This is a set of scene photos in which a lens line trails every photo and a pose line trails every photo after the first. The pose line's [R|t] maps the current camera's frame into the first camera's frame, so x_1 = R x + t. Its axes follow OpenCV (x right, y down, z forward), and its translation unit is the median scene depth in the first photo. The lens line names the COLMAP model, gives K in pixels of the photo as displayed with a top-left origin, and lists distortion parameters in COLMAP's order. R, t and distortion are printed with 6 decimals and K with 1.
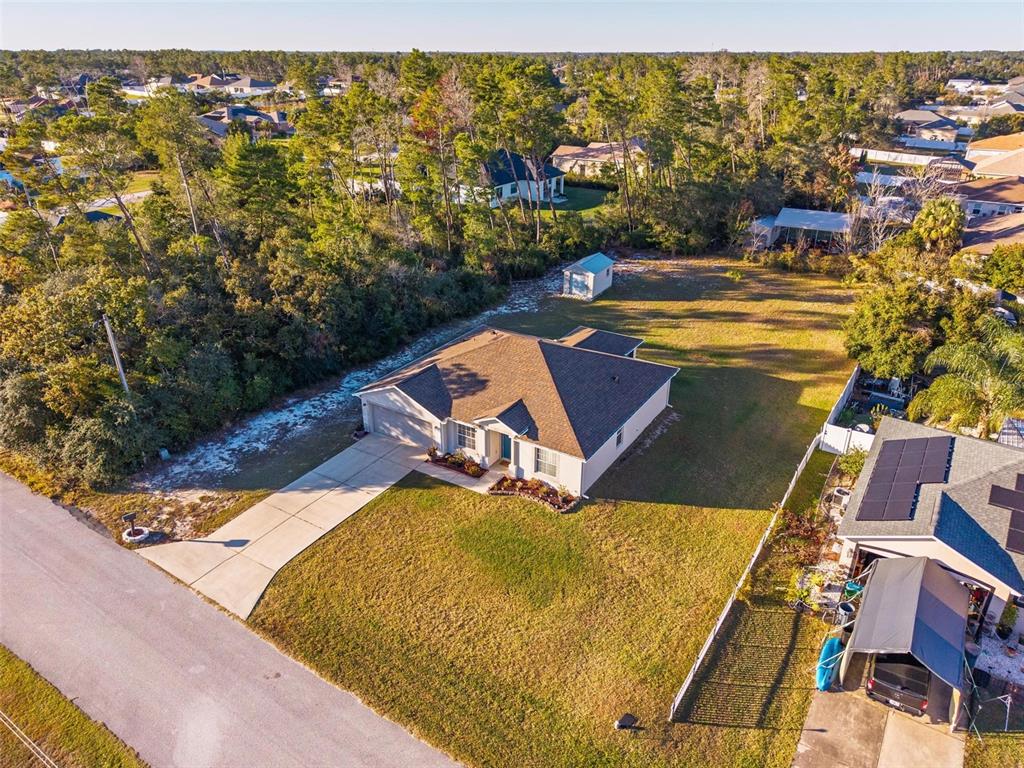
lens RADIAL K [[717.3, 0, 506.4], [0, 717.3, 385.6], [0, 0, 1]] dist [0.049116, -0.049461]
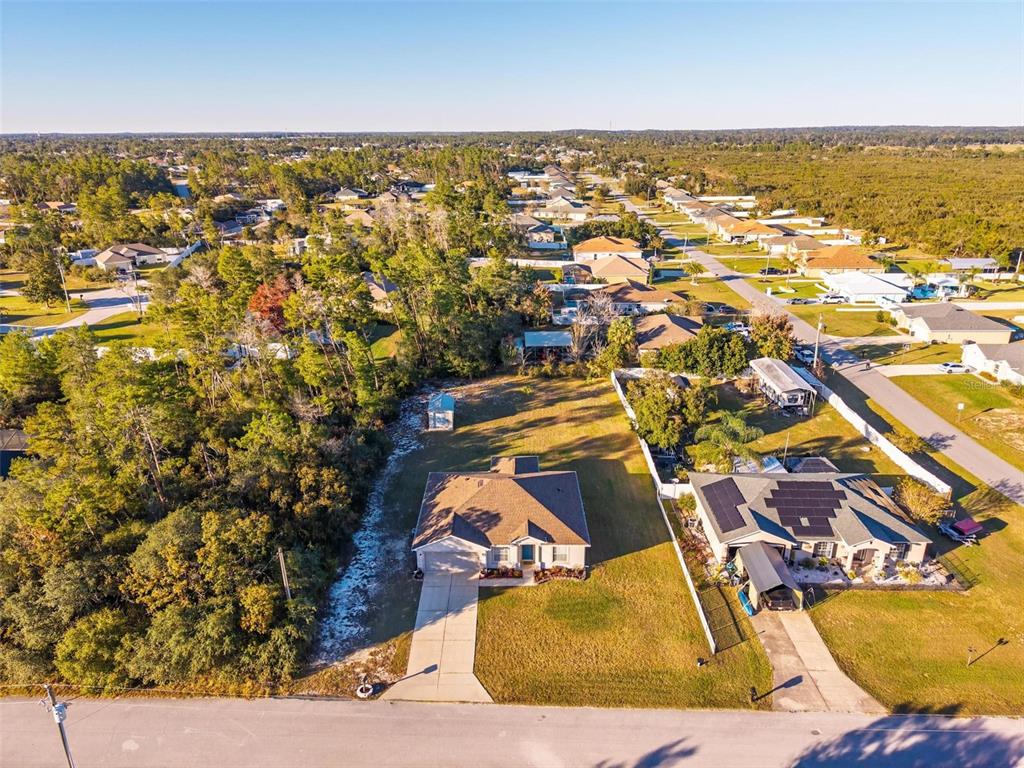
lens RADIAL K [[717.3, 0, 516.1], [0, 717.3, 378.8], [0, 0, 1]] dist [0.049116, -0.049461]
pose [[0.838625, -0.186267, 0.511871, -0.748850], [0.229678, 0.973013, -0.022220, -0.252731], [-0.493919, 0.136200, 0.858775, -0.397322]]
